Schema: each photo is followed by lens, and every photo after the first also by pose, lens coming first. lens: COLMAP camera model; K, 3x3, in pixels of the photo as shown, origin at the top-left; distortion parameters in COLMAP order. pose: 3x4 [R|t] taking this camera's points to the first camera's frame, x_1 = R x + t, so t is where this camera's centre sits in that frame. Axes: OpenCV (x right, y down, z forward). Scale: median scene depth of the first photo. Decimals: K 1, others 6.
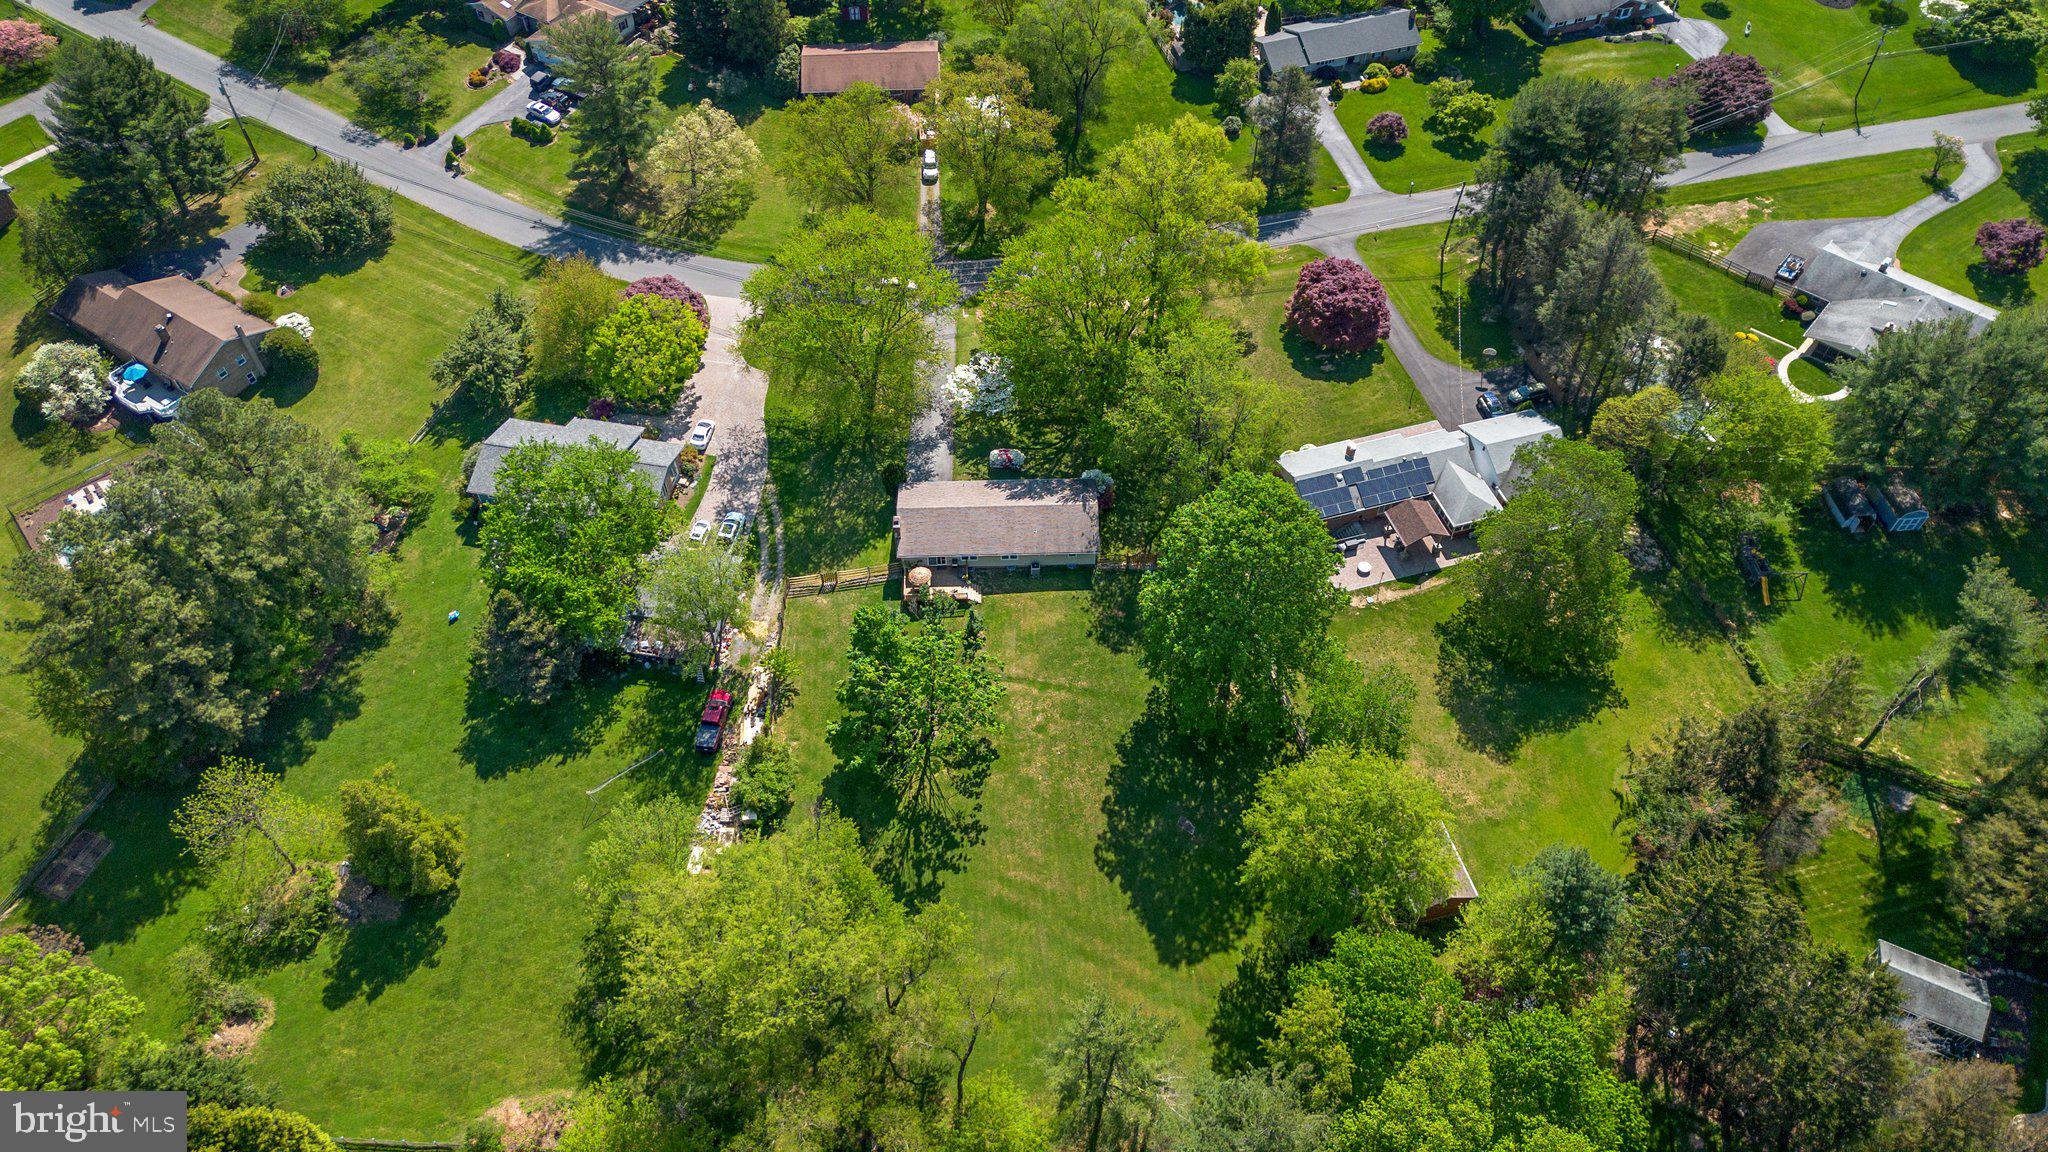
lens RADIAL K [[1443.0, 0, 1024.0], [0, 1443.0, 576.0], [0, 0, 1]] dist [0.060435, -0.059656]
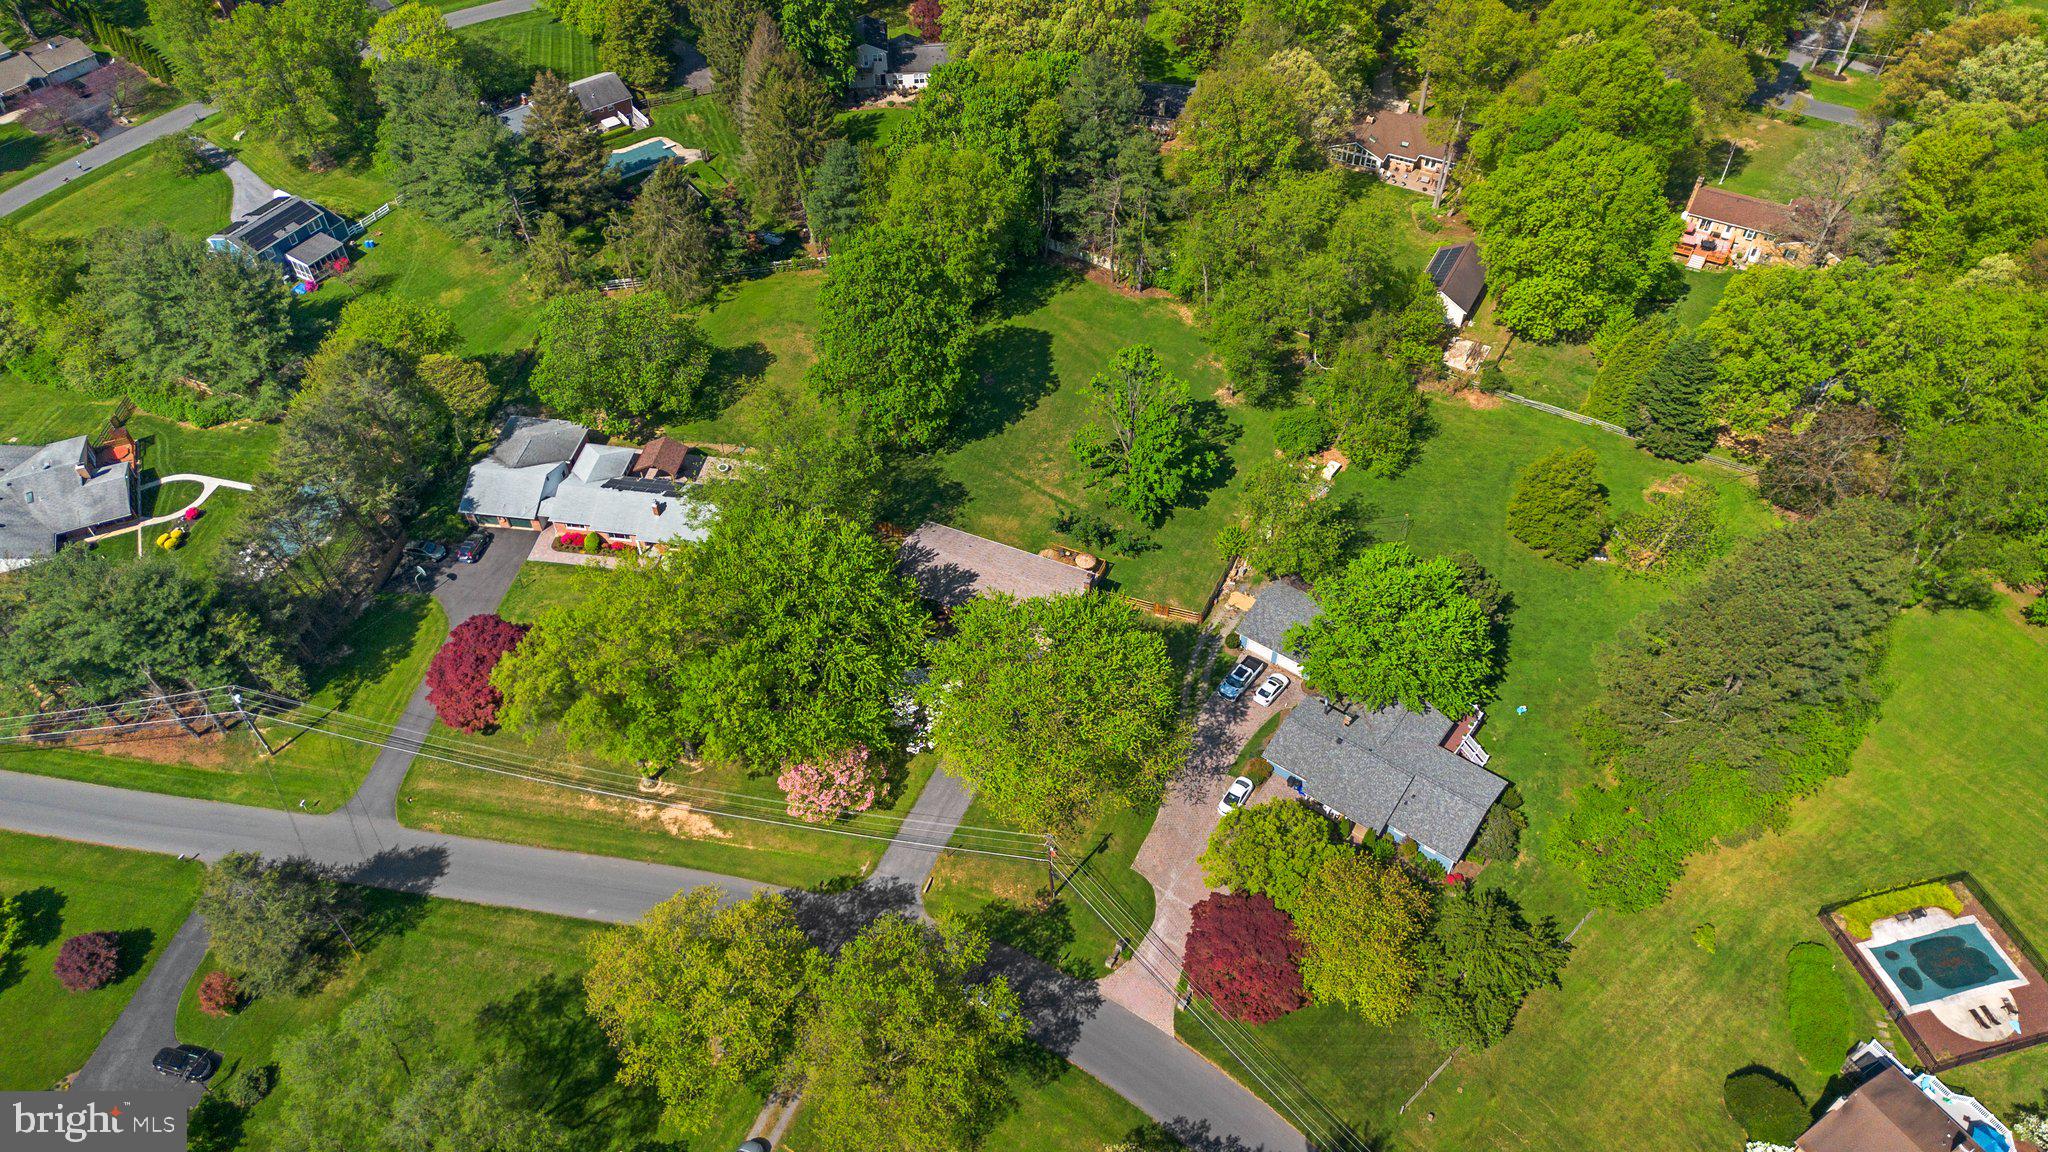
lens RADIAL K [[1443.0, 0, 1024.0], [0, 1443.0, 576.0], [0, 0, 1]] dist [0.060435, -0.059656]
pose [[-0.901165, -0.310473, 0.302502, -0.338346], [0.343198, -0.084734, 0.935433, -0.963118], [-0.264794, 0.946798, 0.182914, 0.777436]]
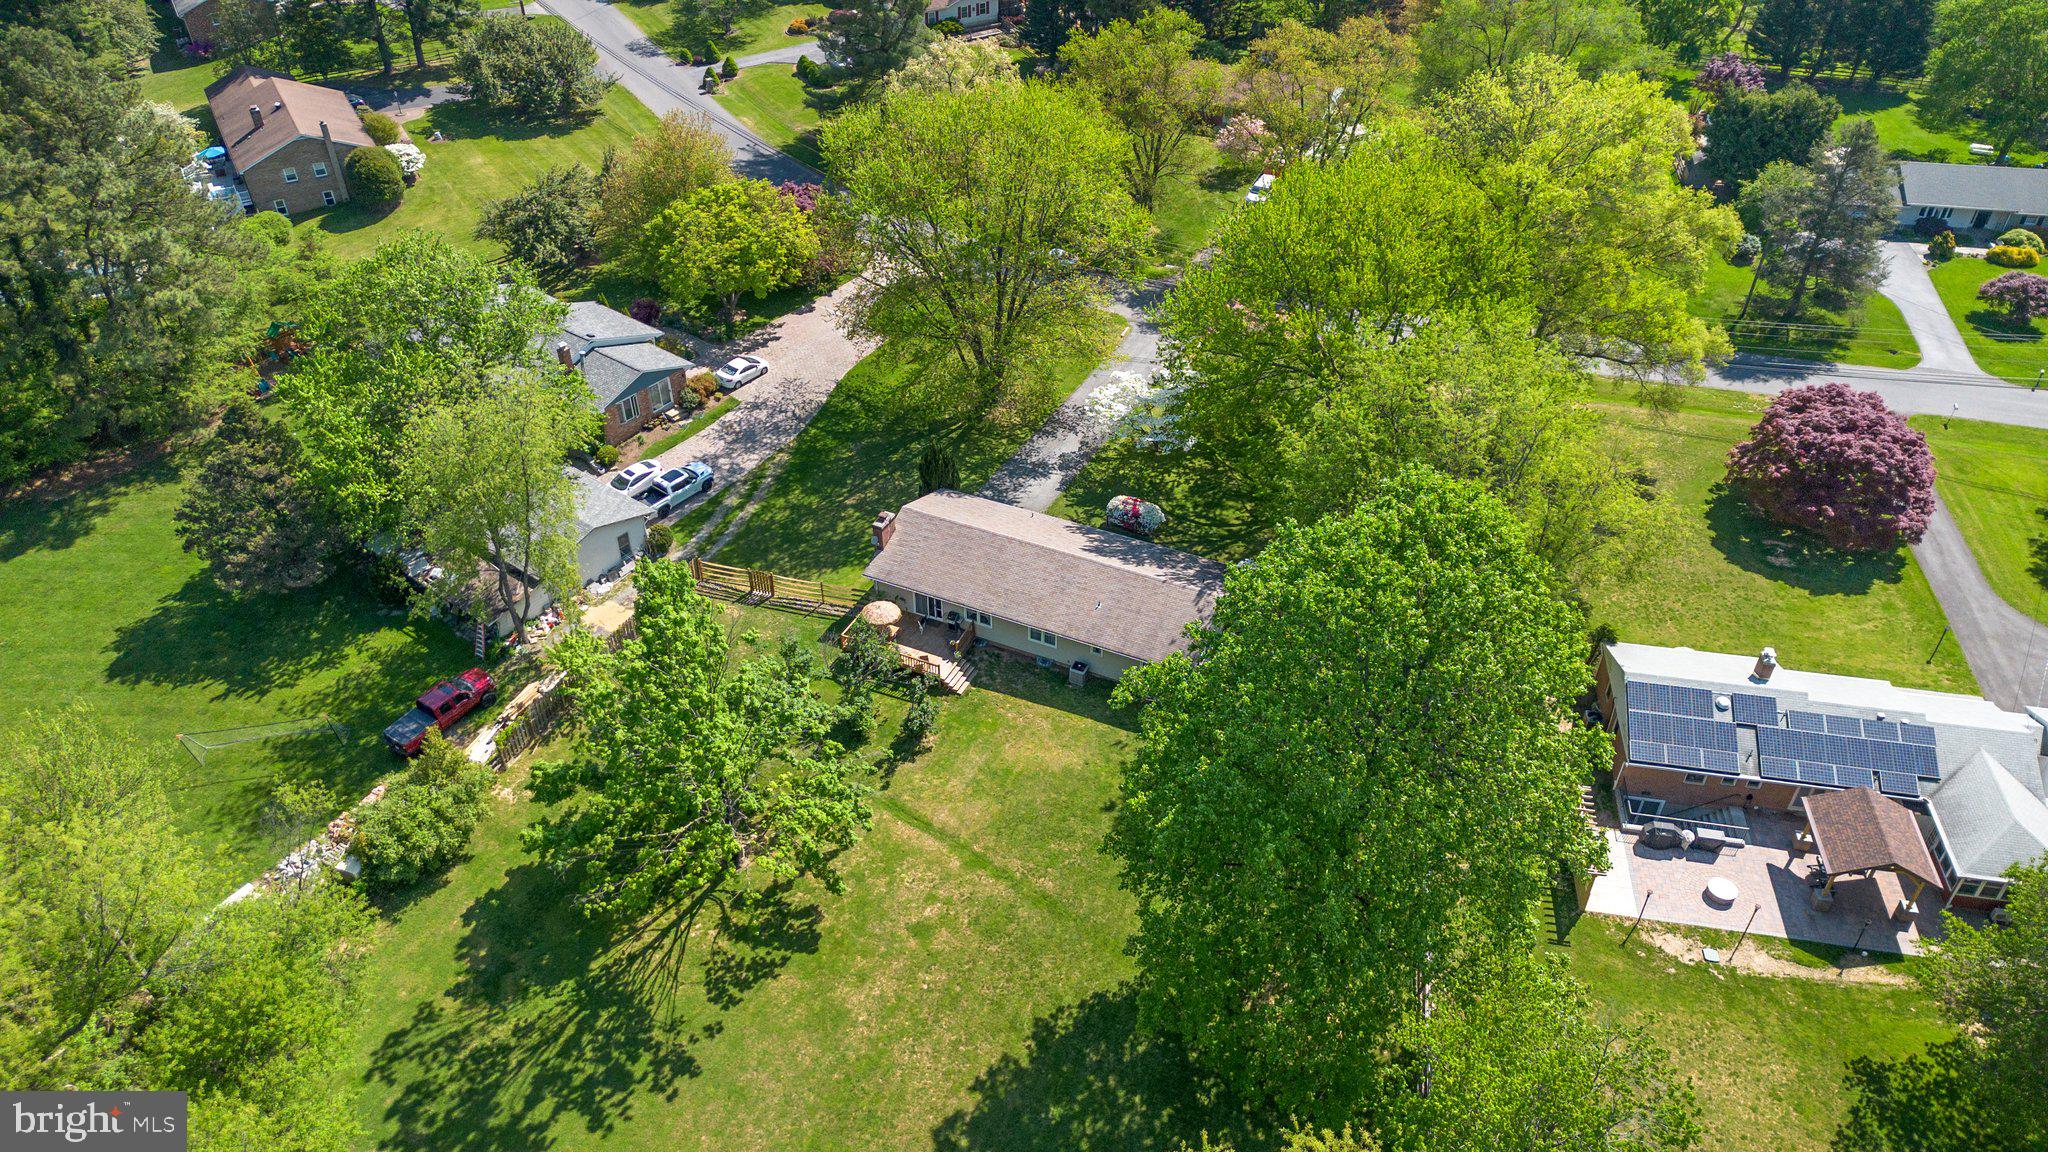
lens RADIAL K [[1464.1, 0, 1025.9], [0, 1464.1, 547.4], [0, 0, 1]] dist [0.060428, -0.064261]
pose [[0.891636, 0.273191, -0.361043, 0.170388], [-0.355541, 0.916214, -0.184777, 0.058435], [0.280313, 0.293119, 0.914060, 0.450704]]
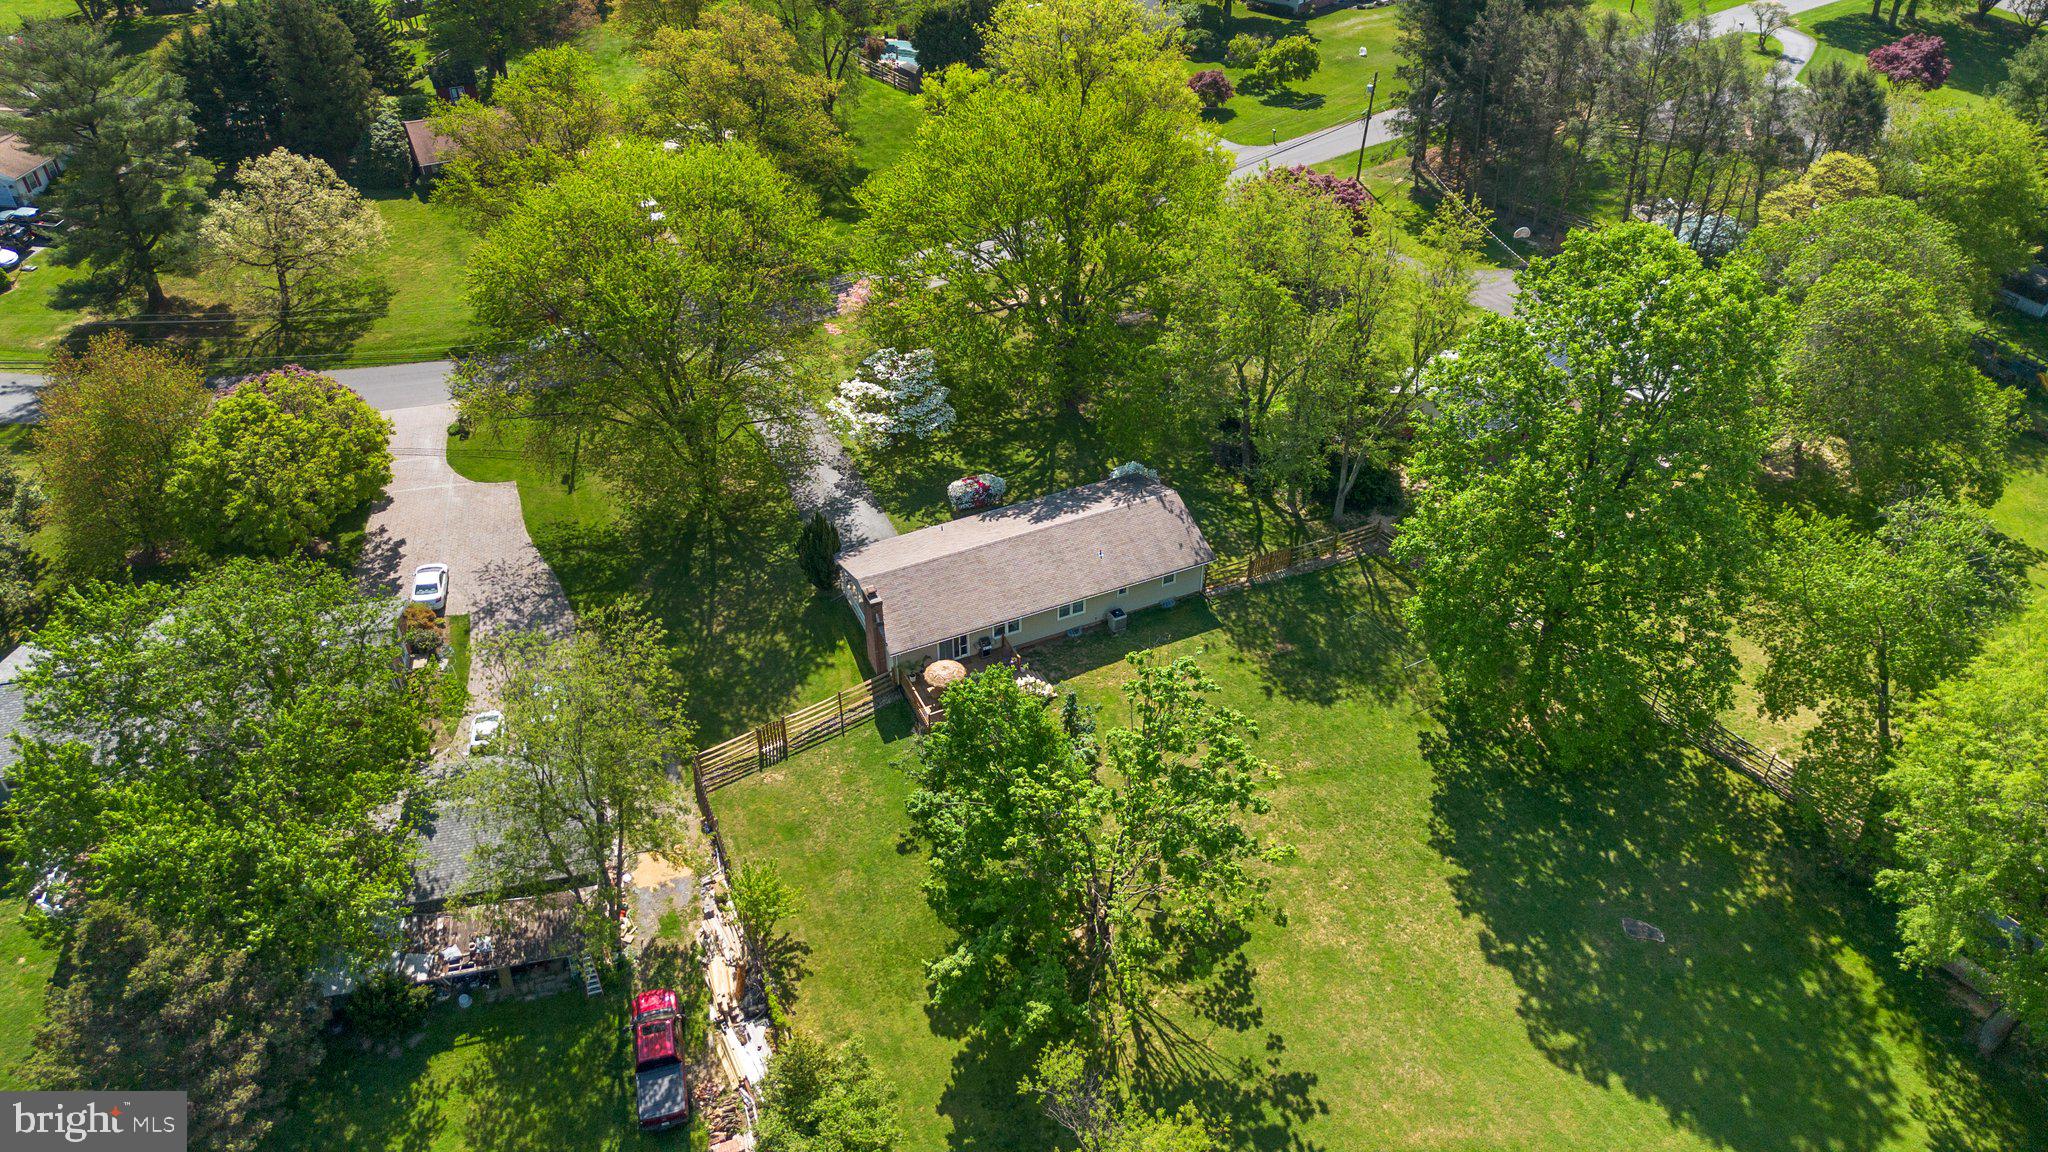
lens RADIAL K [[1464.1, 0, 1025.9], [0, 1464.1, 547.4], [0, 0, 1]] dist [0.060428, -0.064261]
pose [[0.920176, -0.235881, 0.312467, -0.192154], [0.306883, 0.930160, -0.201558, 0.070770], [-0.243101, 0.281360, 0.928299, 0.442461]]
